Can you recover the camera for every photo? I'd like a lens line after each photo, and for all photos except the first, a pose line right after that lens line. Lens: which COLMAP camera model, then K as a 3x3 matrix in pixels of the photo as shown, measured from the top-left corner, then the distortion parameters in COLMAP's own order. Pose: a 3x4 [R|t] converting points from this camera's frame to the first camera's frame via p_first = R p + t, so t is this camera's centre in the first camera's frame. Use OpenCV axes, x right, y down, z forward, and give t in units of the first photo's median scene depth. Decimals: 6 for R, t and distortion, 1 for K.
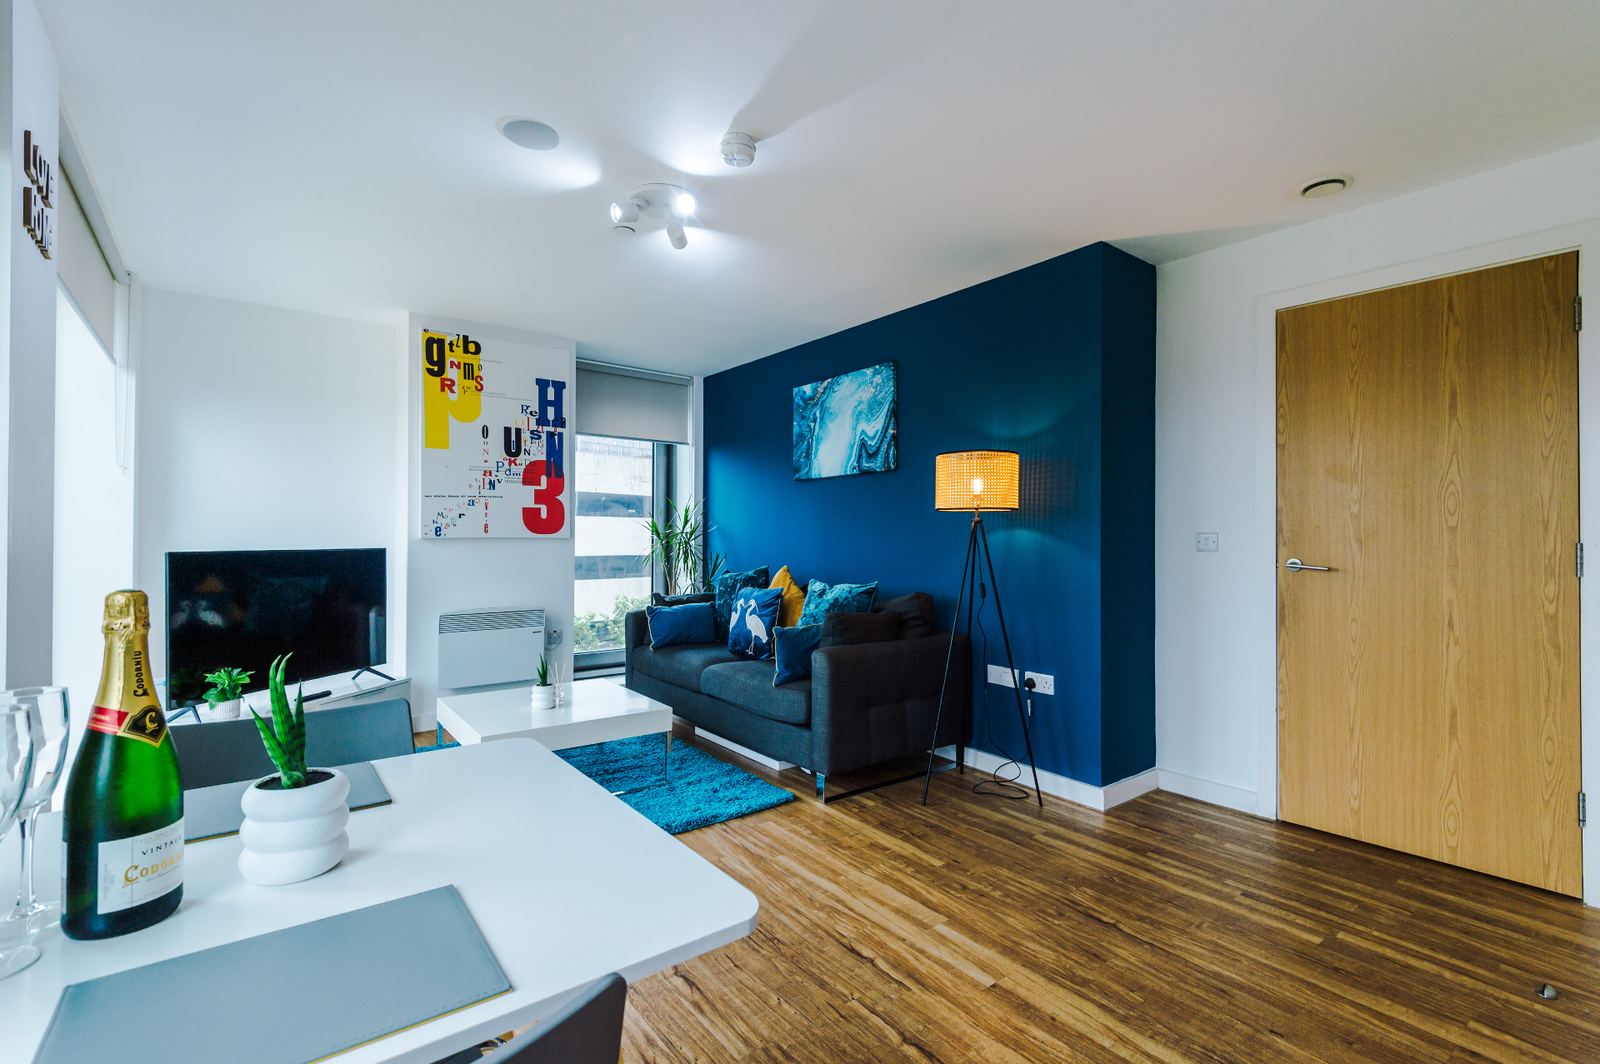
lens RADIAL K [[718.7, 0, 799.7], [0, 718.7, 535.1], [0, 0, 1]] dist [0.017448, -0.008271]
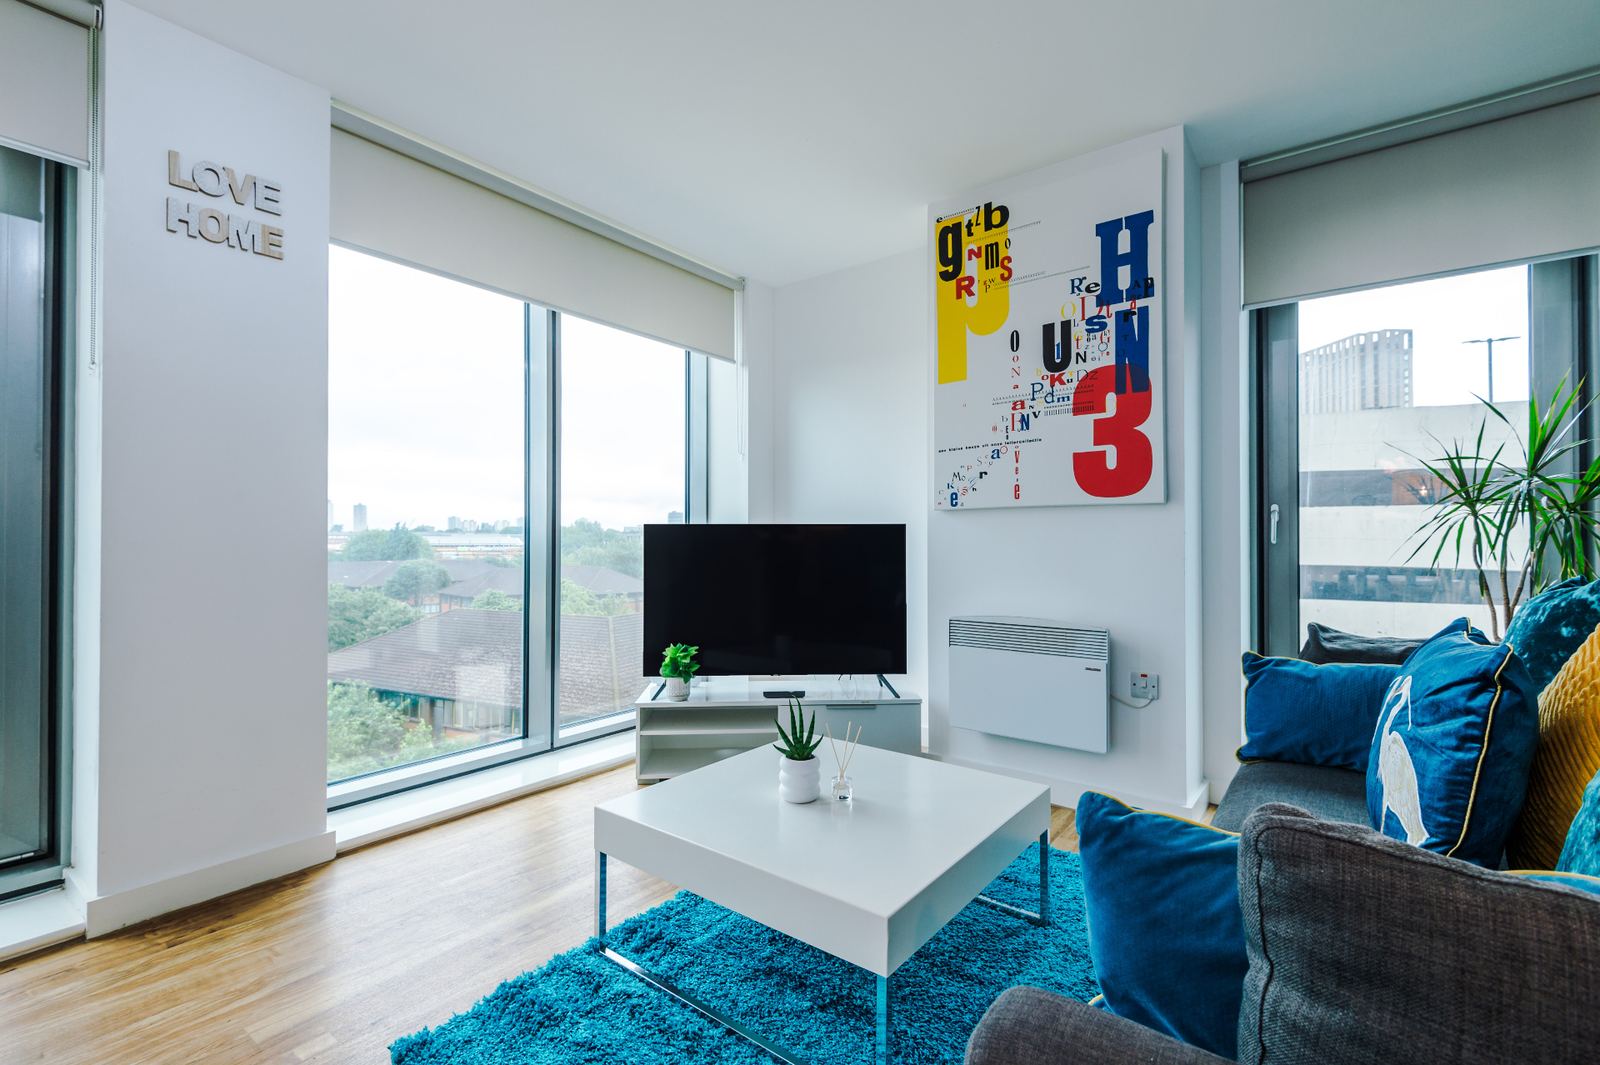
lens RADIAL K [[718.7, 0, 801.5], [0, 718.7, 536.8], [0, 0, 1]] dist [0.017448, -0.008271]
pose [[0.251992, -0.007083, -0.967703, 0.132078], [0.005313, 0.999968, -0.005935, 0.032956], [0.967715, -0.003646, 0.252021, 0.649333]]
